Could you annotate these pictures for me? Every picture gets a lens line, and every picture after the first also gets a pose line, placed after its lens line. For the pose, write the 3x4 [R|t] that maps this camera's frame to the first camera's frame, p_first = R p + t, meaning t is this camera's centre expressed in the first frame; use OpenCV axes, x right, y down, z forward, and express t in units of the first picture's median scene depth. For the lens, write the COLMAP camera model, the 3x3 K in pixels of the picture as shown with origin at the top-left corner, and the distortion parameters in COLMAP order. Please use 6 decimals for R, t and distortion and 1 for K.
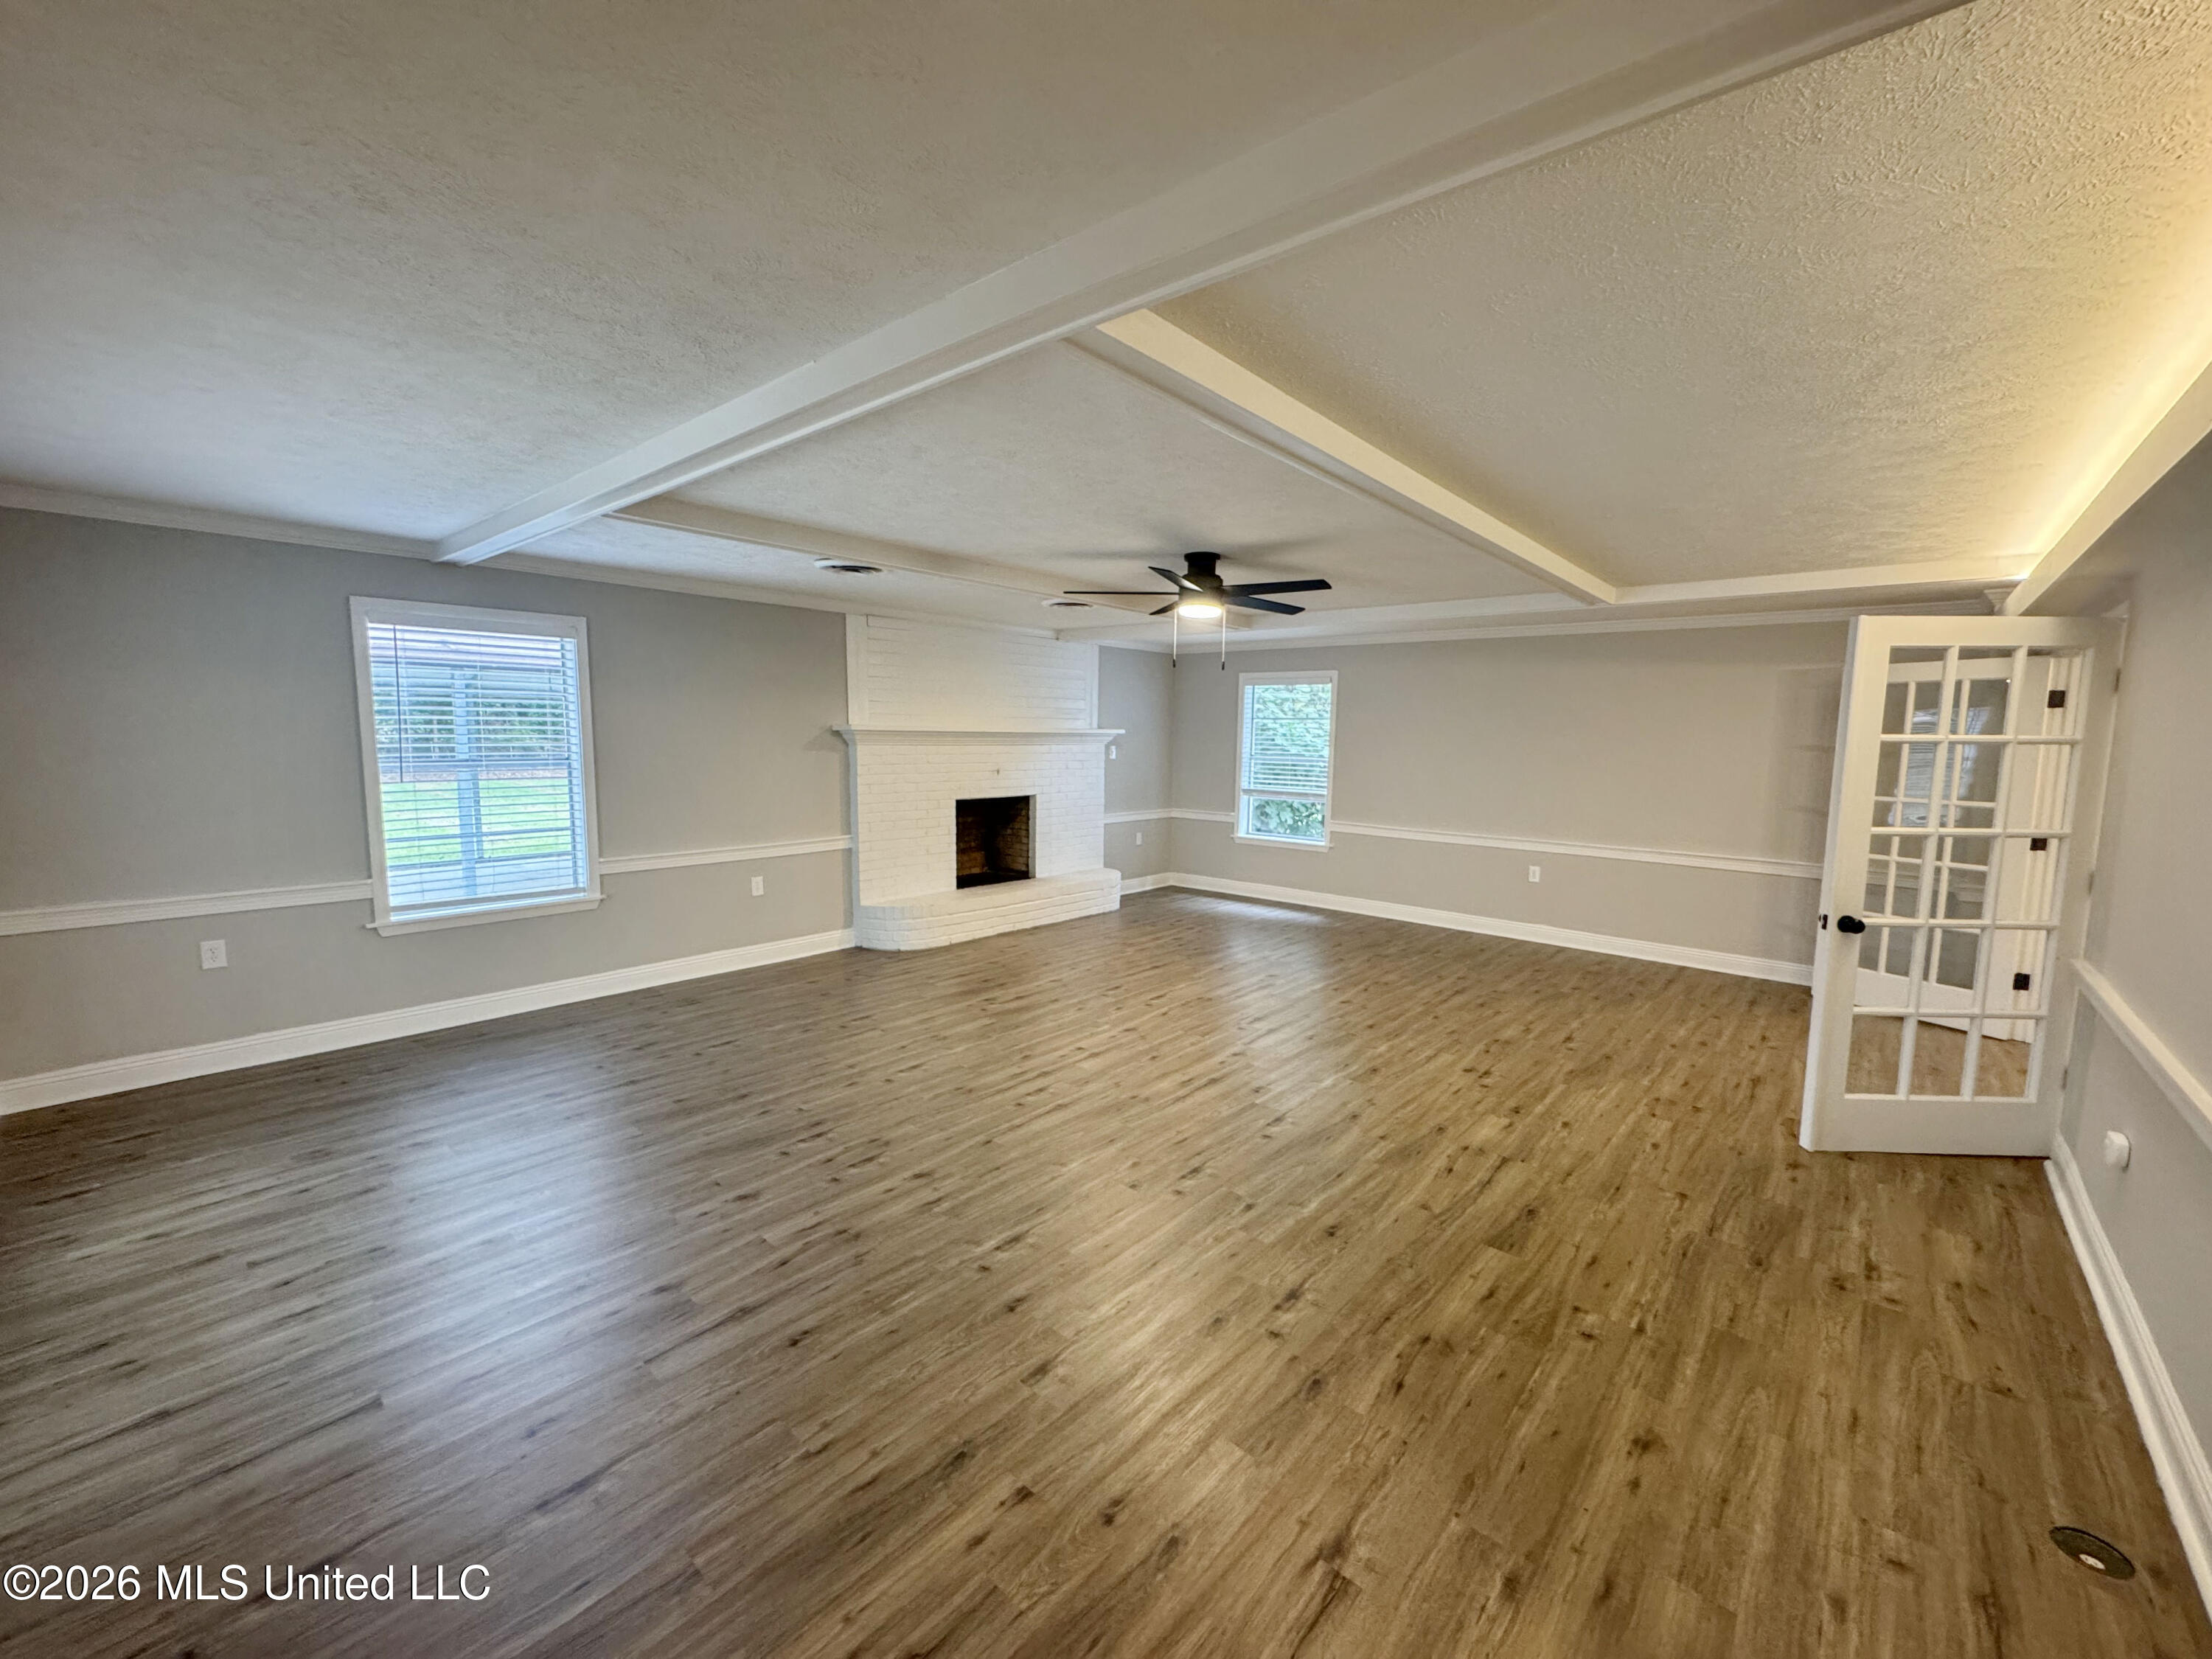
lens RADIAL K [[886.5, 0, 1103.3], [0, 886.5, 829.6], [0, 0, 1]] dist [-0.003893, 0.000396]
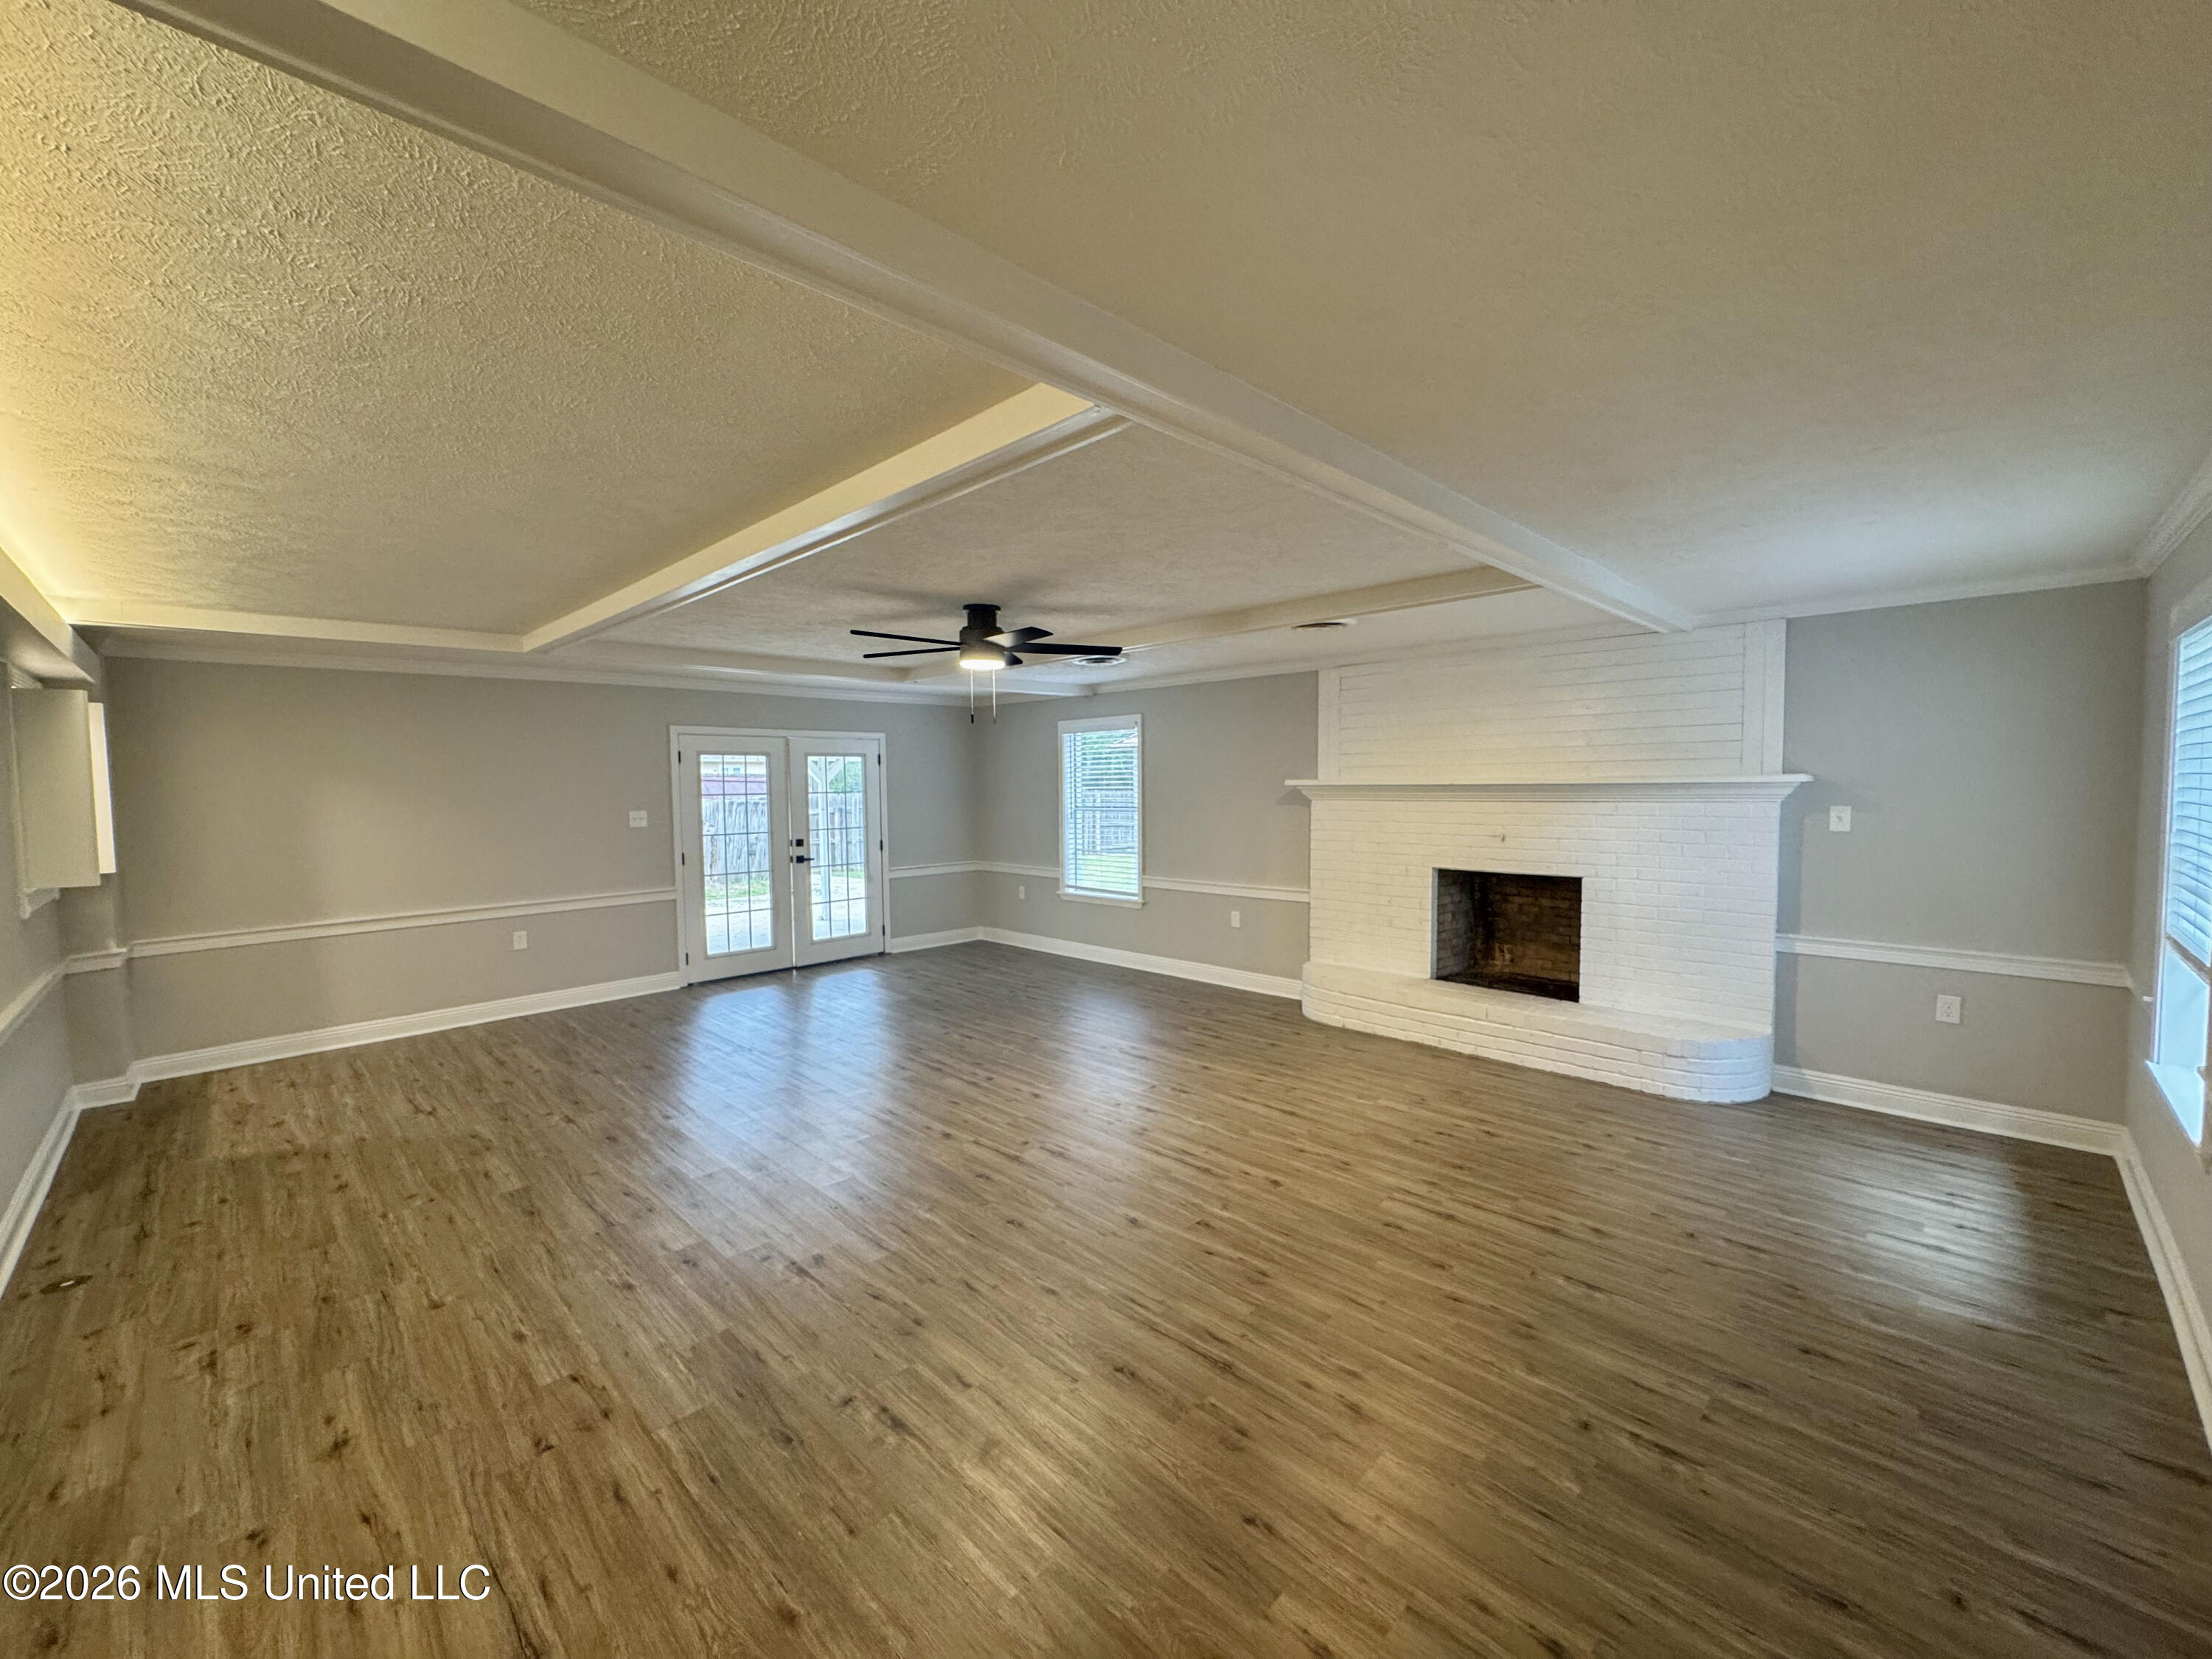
lens RADIAL K [[886.5, 0, 1103.3], [0, 886.5, 829.6], [0, 0, 1]] dist [-0.003893, 0.000396]
pose [[-0.062477, 0.041181, -0.997196, 1.085329], [-0.096824, 0.994185, 0.047123, -0.127860], [0.993339, 0.099497, -0.058126, 1.223337]]
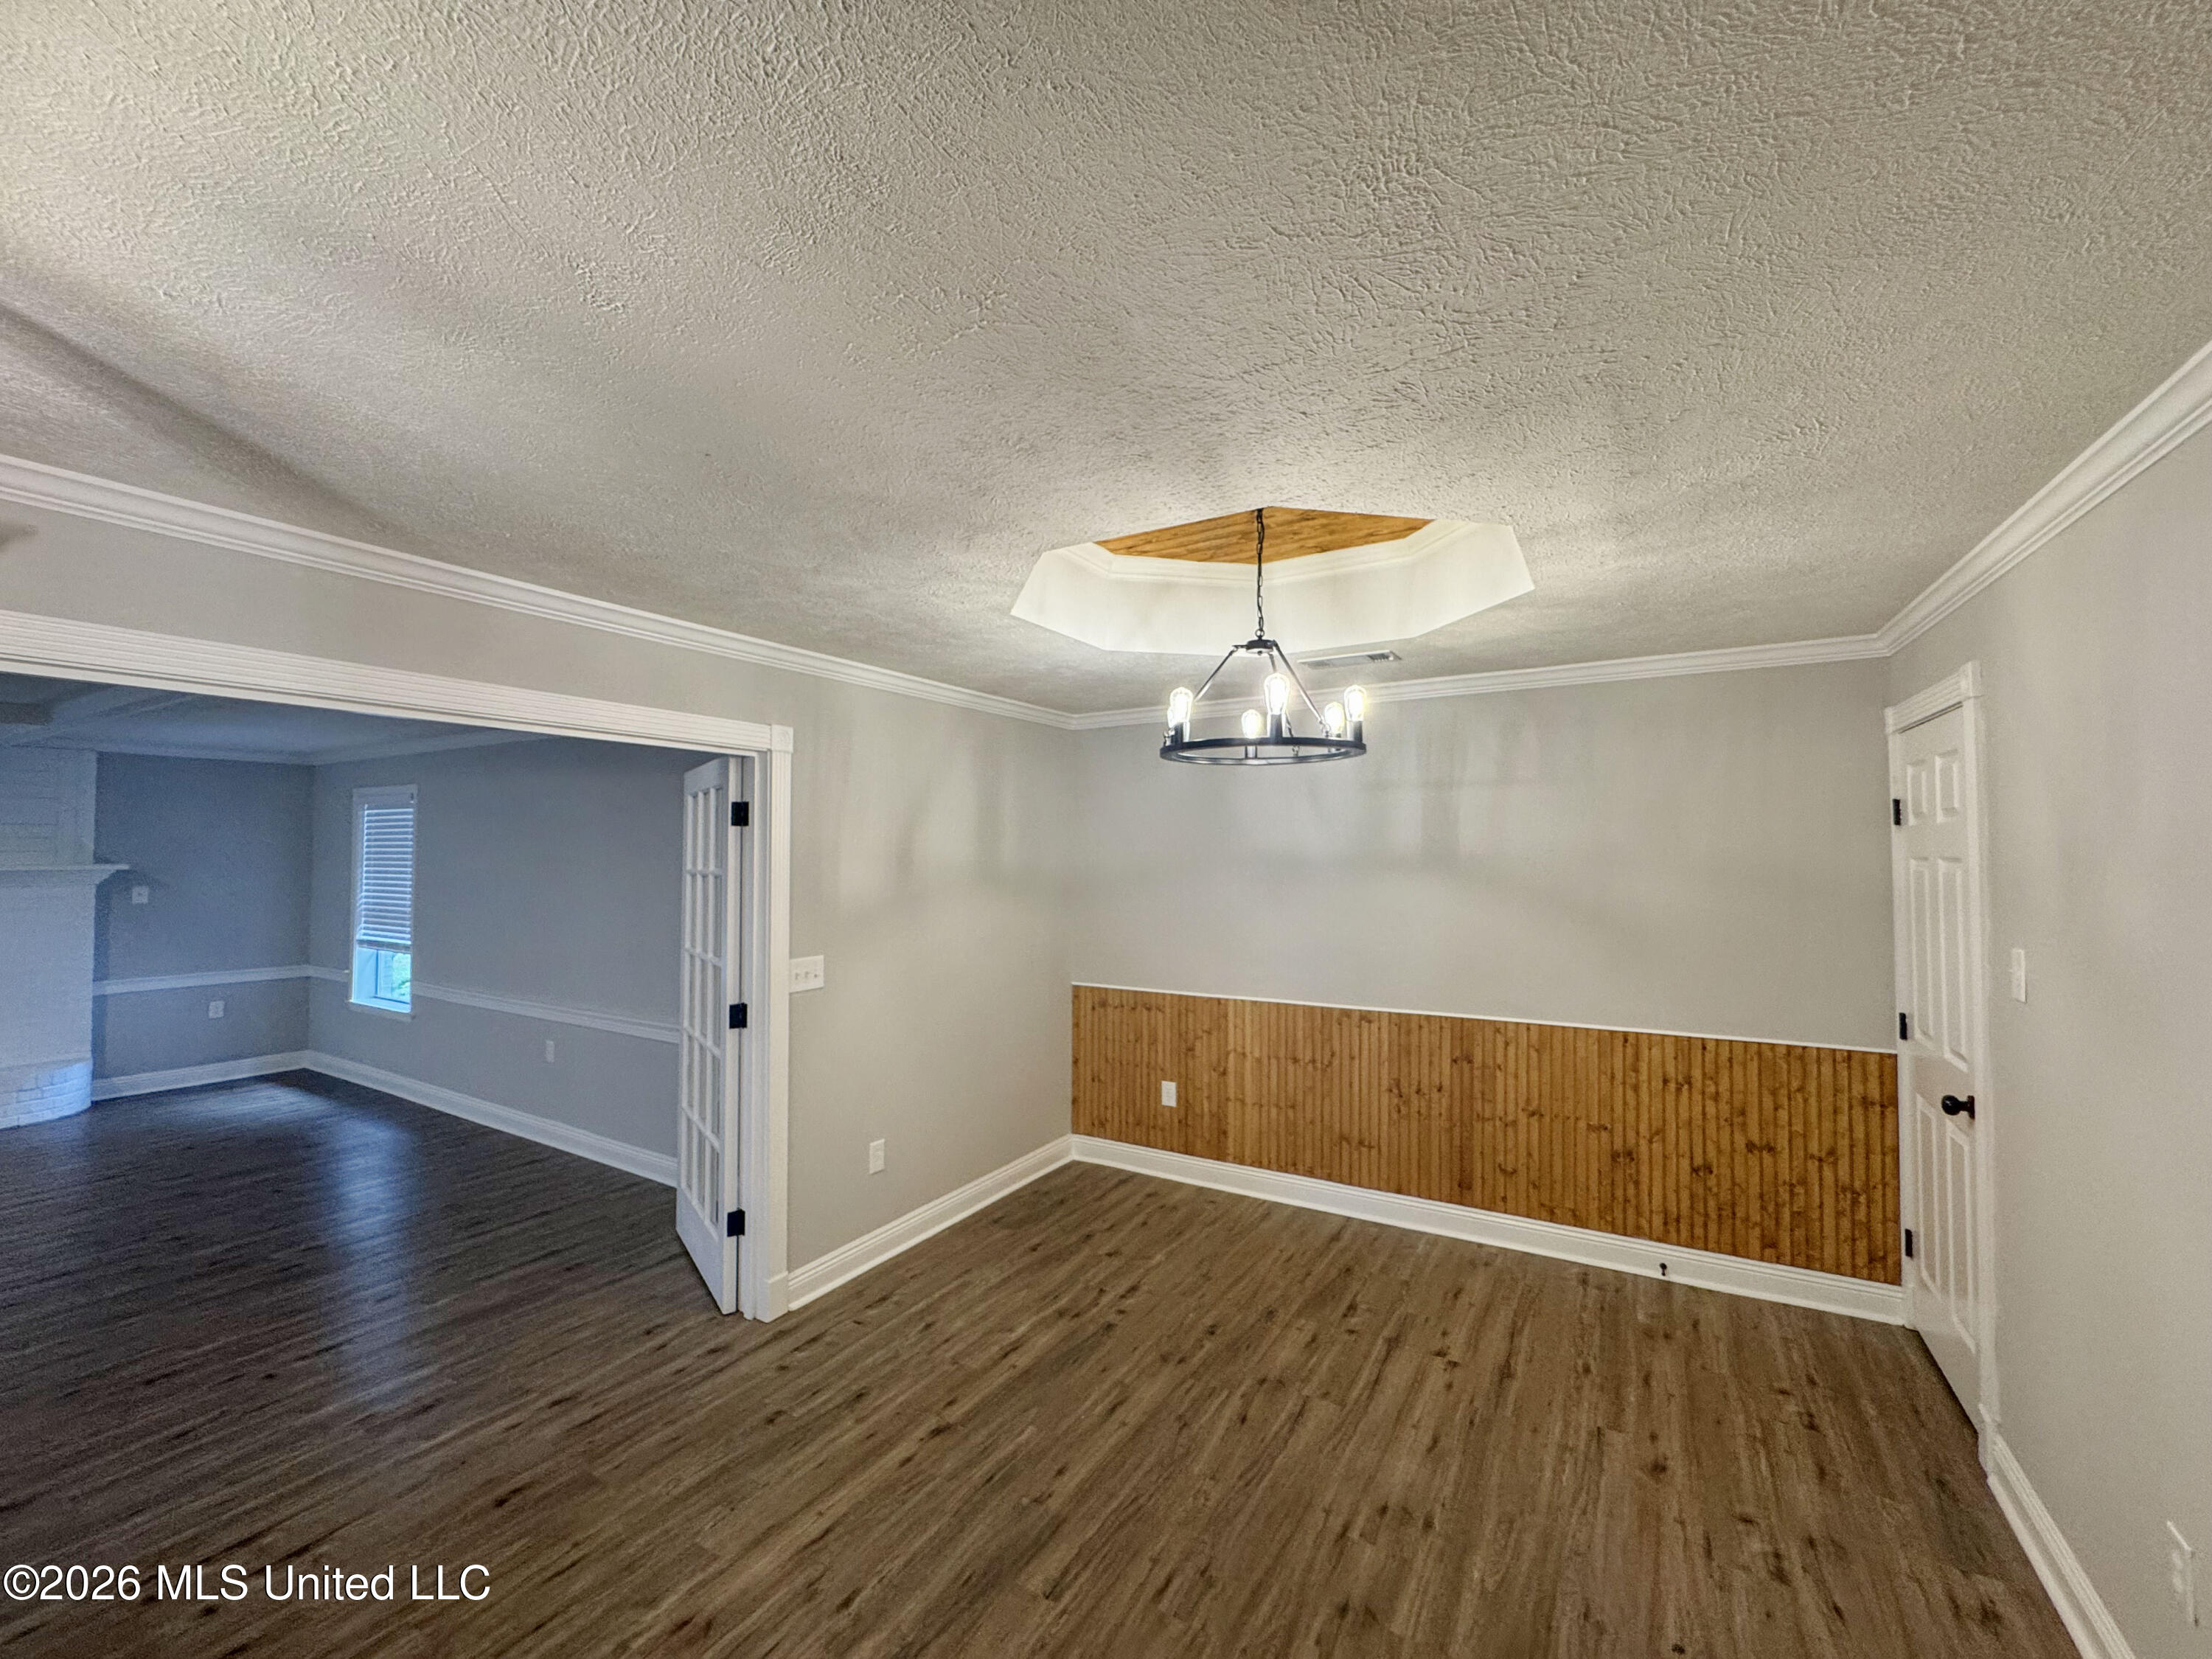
lens RADIAL K [[886.5, 0, 1103.3], [0, 886.5, 829.6], [0, 0, 1]] dist [-0.003893, 0.000396]
pose [[0.983928, -0.008638, 0.178355, 1.339812], [0.032878, 0.990516, -0.133407, -0.032455], [-0.175511, 0.137127, 0.974881, 0.266384]]
